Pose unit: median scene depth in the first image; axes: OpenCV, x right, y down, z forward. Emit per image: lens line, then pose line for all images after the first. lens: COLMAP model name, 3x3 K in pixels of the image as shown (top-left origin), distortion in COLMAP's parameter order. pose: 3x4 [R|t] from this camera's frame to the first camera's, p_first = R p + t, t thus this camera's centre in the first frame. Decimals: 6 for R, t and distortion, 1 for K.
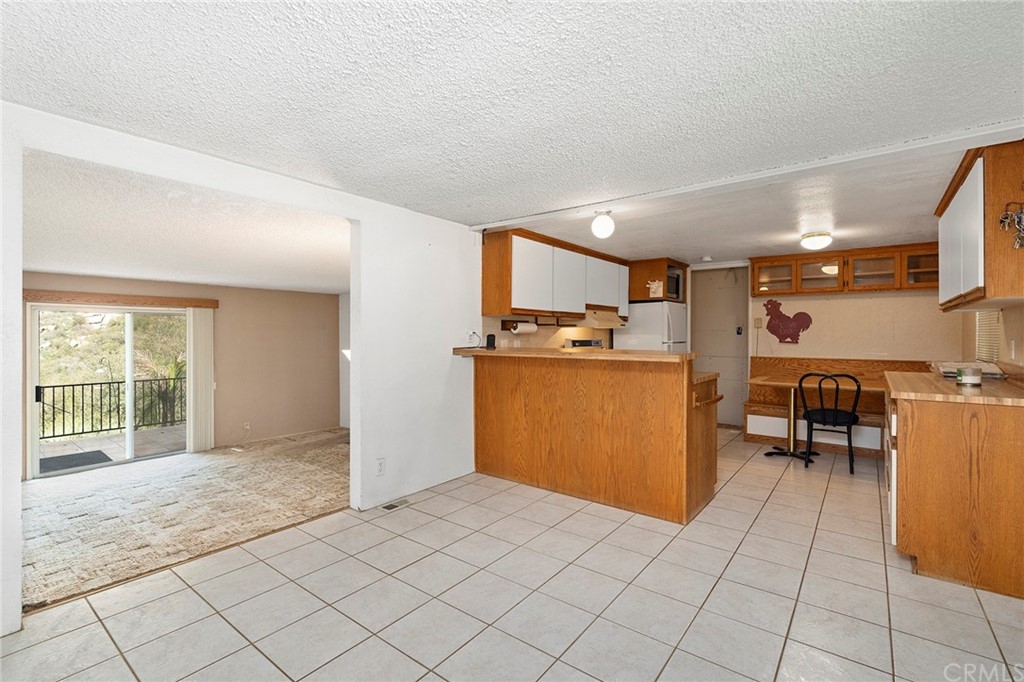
lens RADIAL K [[464.0, 0, 510.6], [0, 464.0, 338.1], [0, 0, 1]] dist [0.000883, 0.000222]
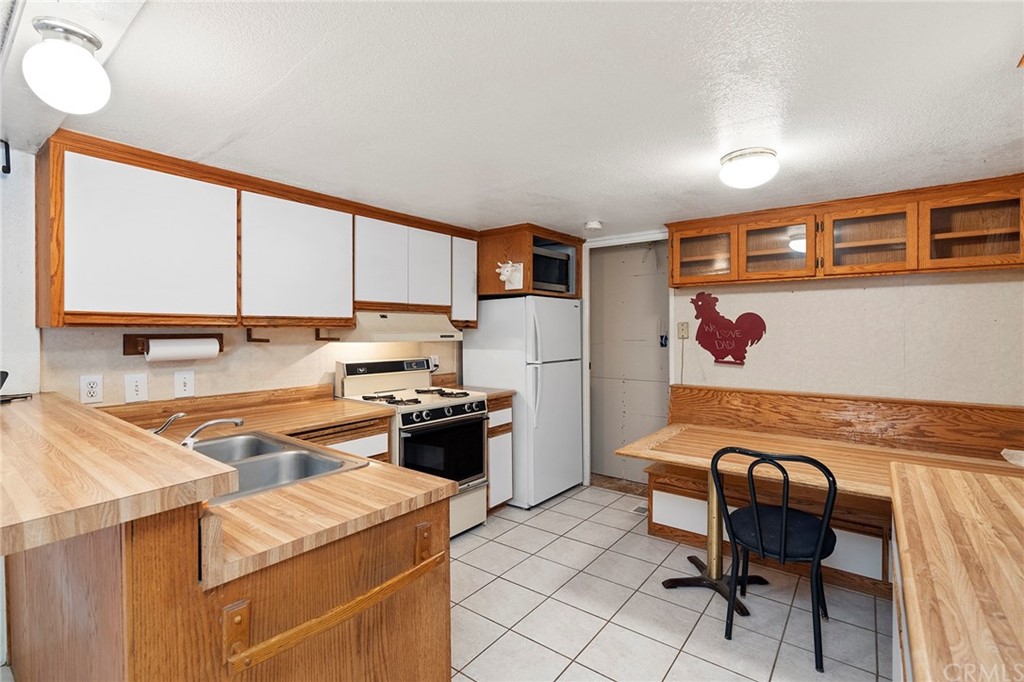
lens RADIAL K [[464.0, 0, 511.0], [0, 464.0, 335.6], [0, 0, 1]] dist [0.000883, 0.000222]
pose [[0.999982, -0.005376, -0.002554, 0.322702], [0.005379, 0.999985, 0.001353, -0.029338], [0.002547, -0.001367, 0.999996, 0.402880]]
